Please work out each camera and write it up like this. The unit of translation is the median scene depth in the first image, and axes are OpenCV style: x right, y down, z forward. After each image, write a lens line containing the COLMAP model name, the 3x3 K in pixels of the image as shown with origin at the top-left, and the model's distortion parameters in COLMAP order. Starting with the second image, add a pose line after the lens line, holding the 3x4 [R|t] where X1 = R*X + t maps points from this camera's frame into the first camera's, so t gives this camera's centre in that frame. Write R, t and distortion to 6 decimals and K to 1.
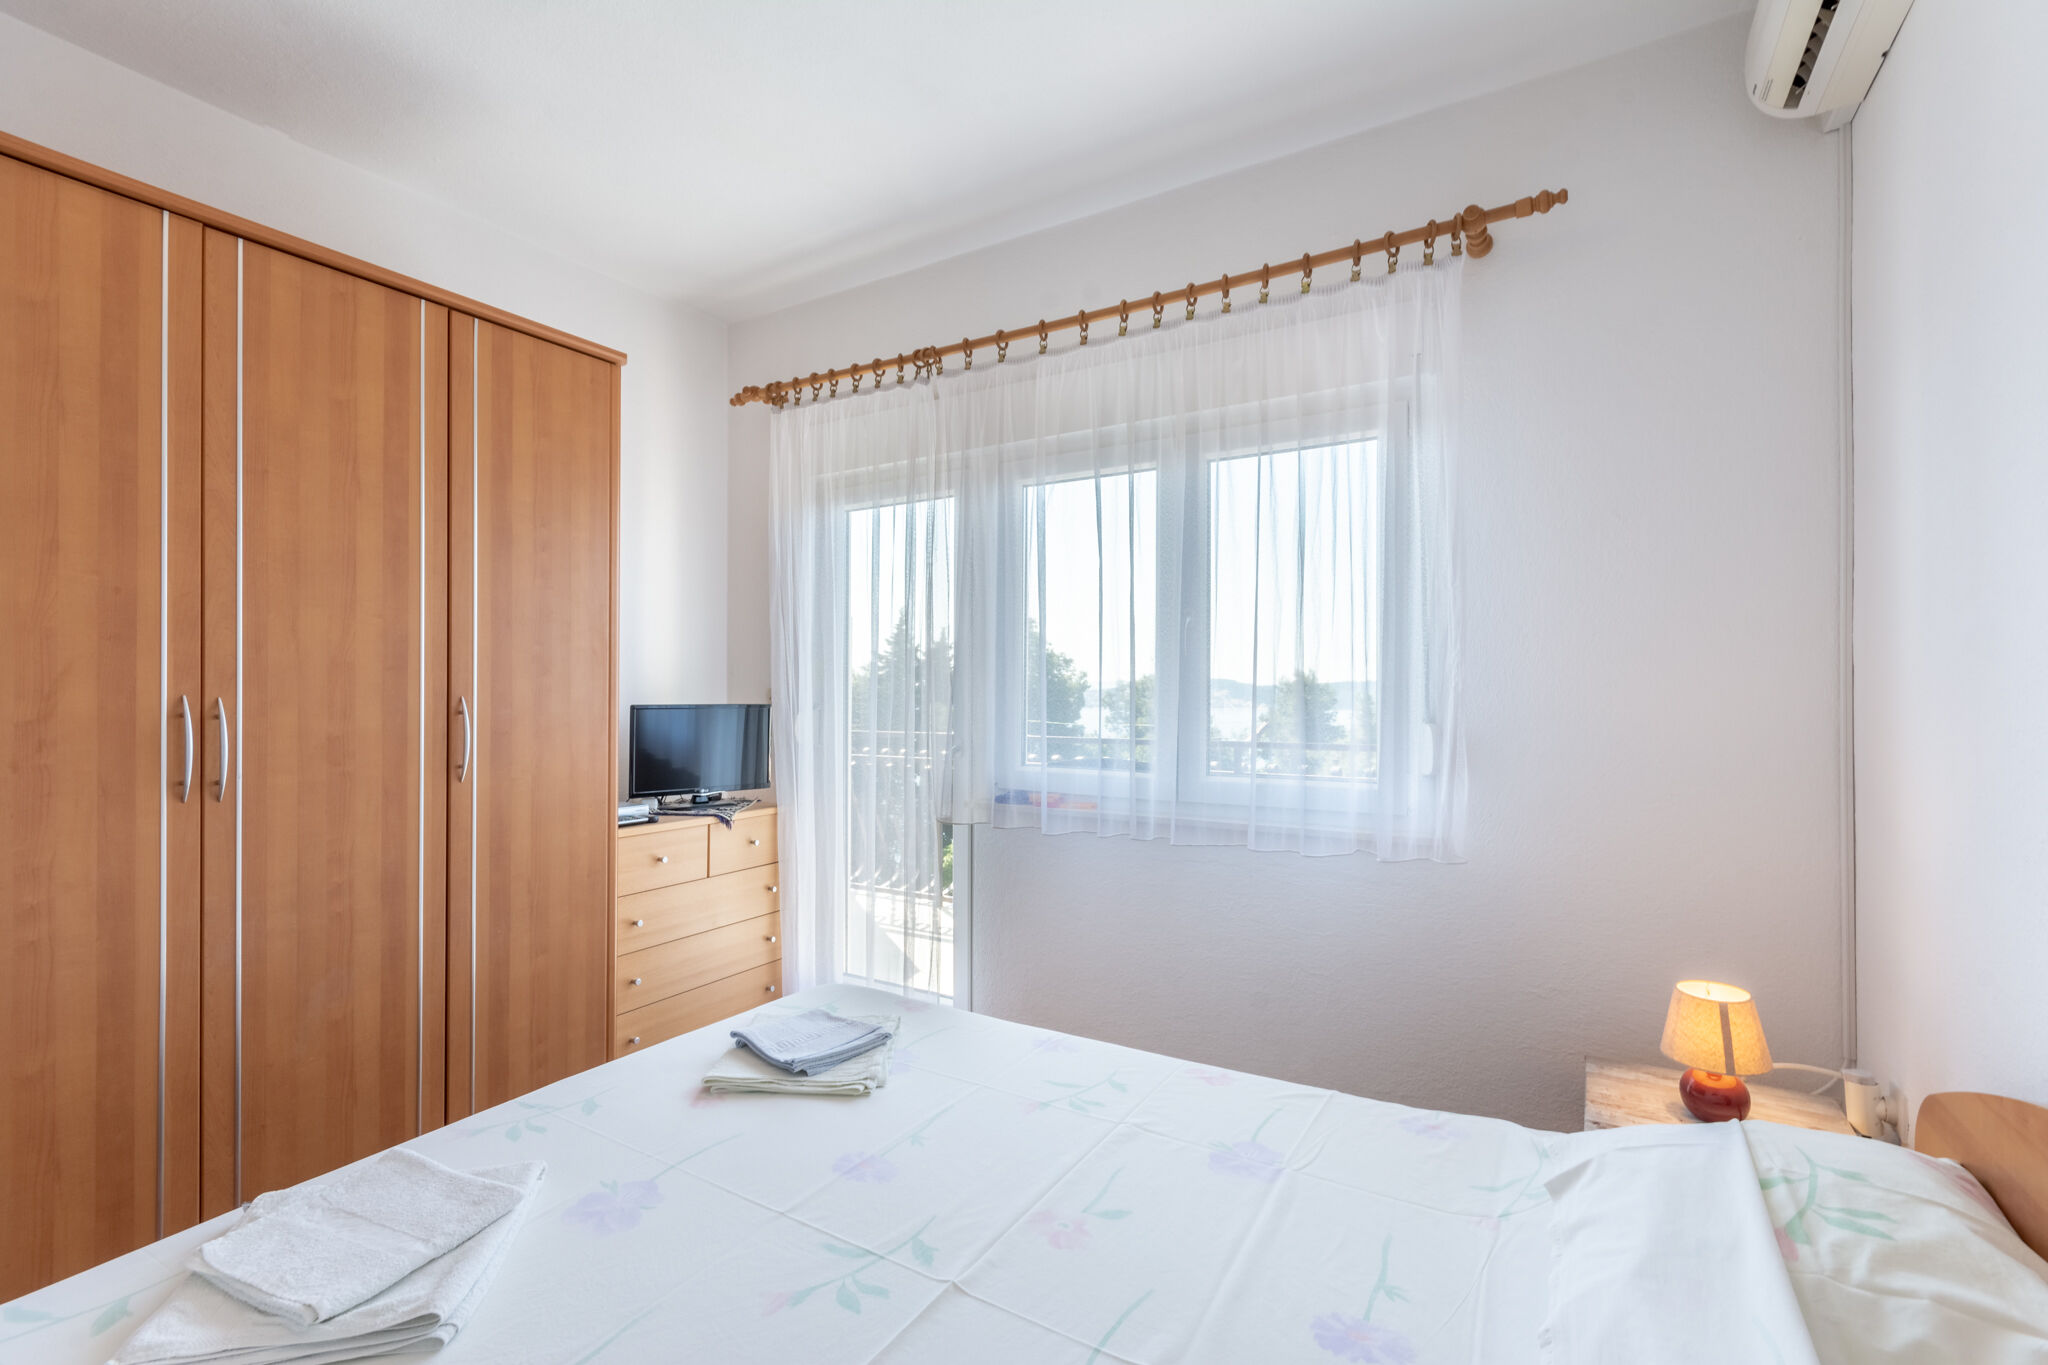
lens RADIAL K [[905.4, 0, 1019.6], [0, 905.4, 688.3], [0, 0, 1]] dist [-0.001760, -0.000076]
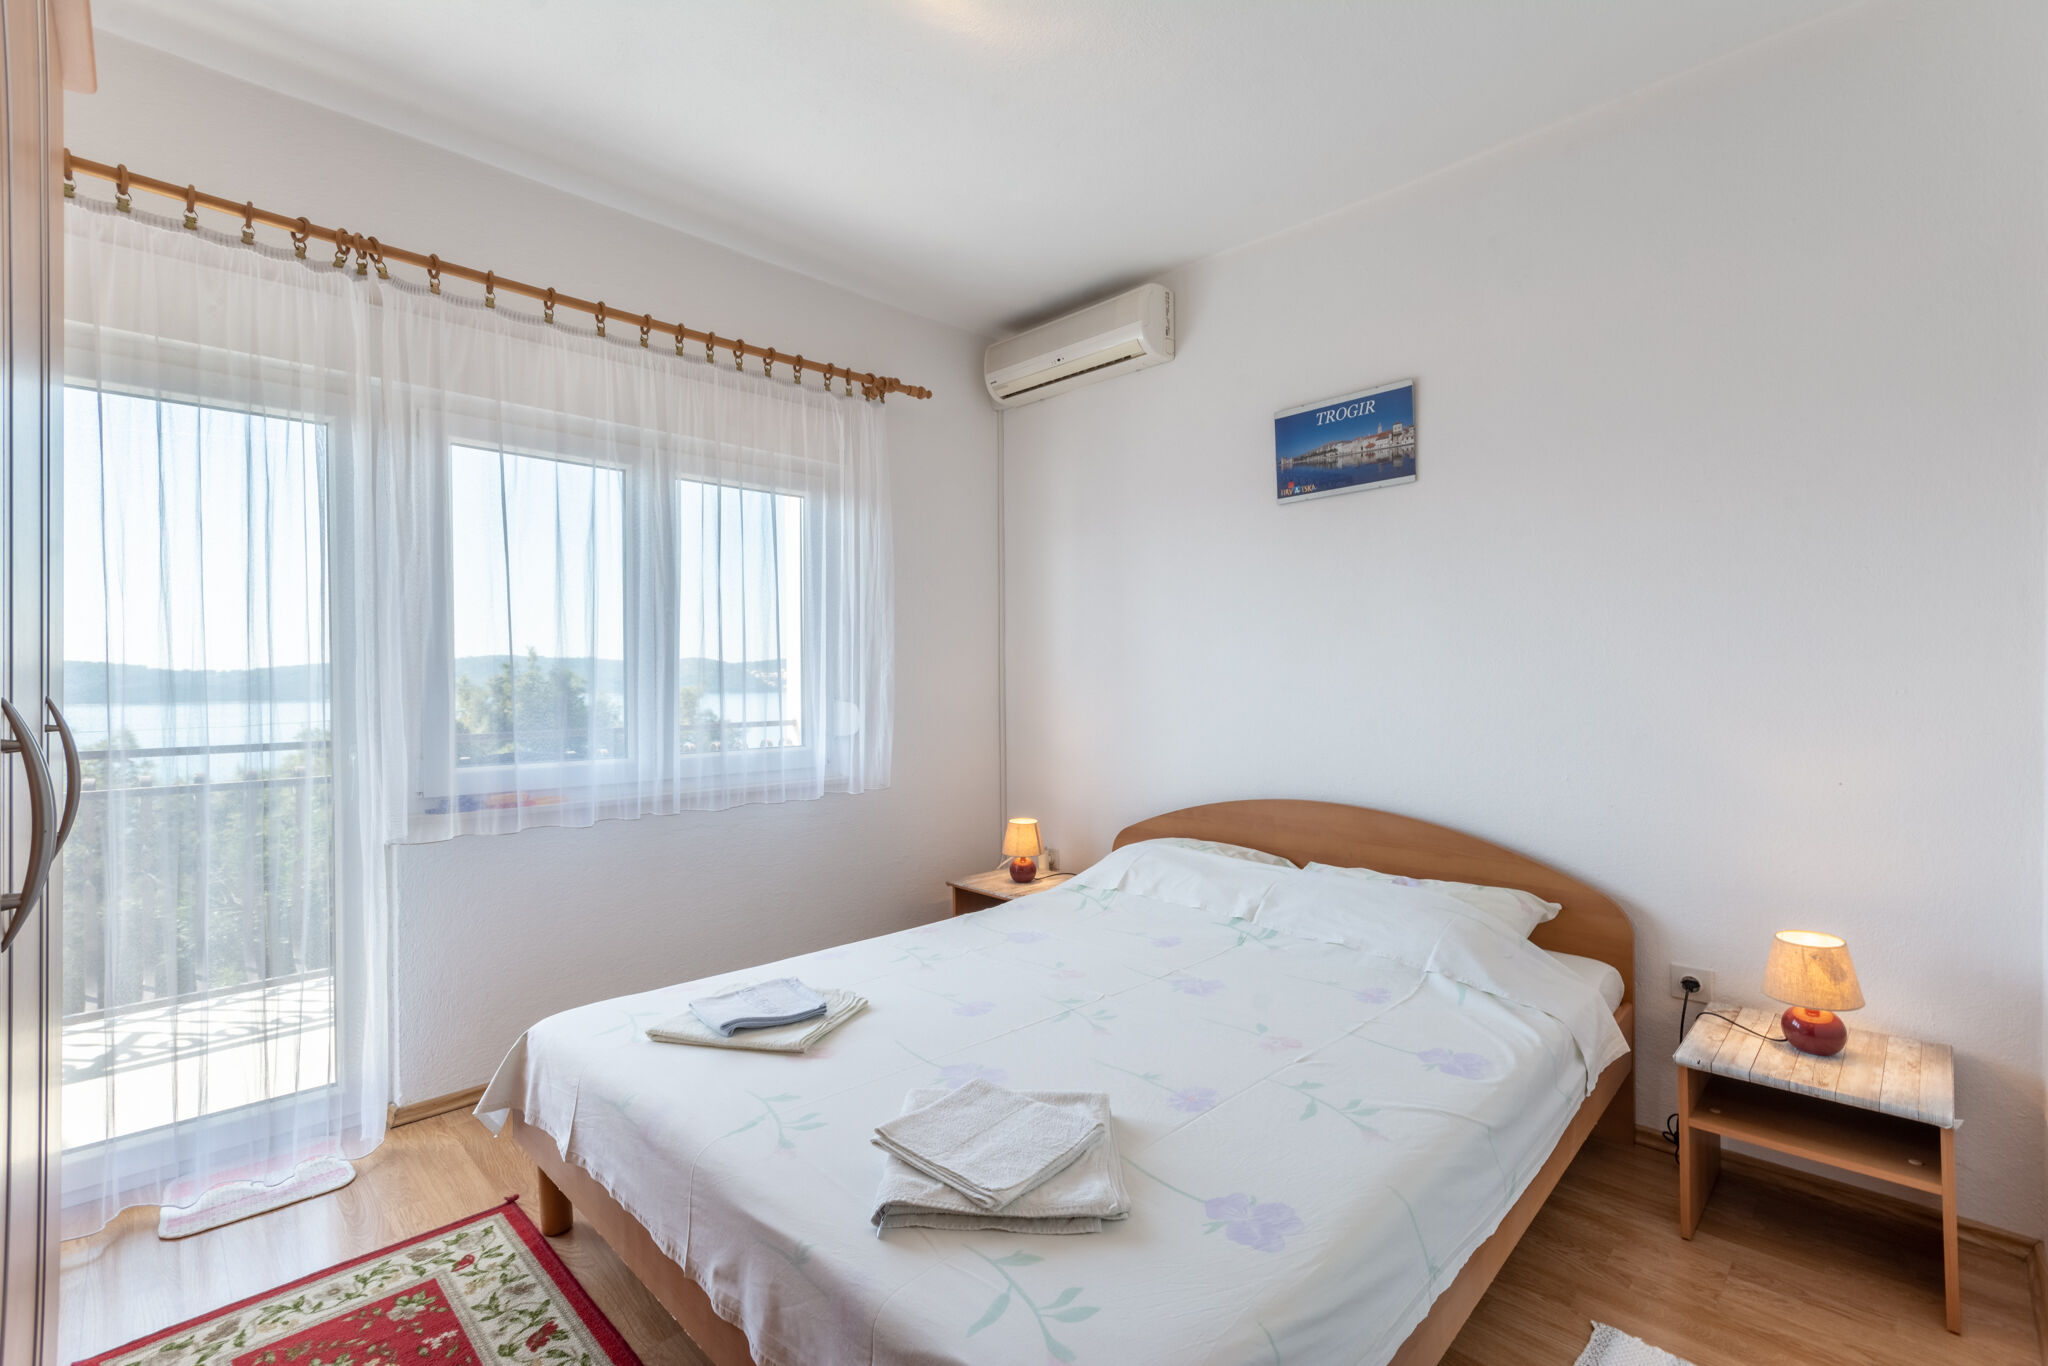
lens RADIAL K [[905.4, 0, 1019.6], [0, 905.4, 688.8], [0, 0, 1]] dist [-0.001760, -0.000076]
pose [[0.231802, -0.001005, 0.972762, -0.804429], [0.032287, 0.999456, -0.006661, 0.034275], [-0.972227, 0.032951, 0.231709, 0.329091]]
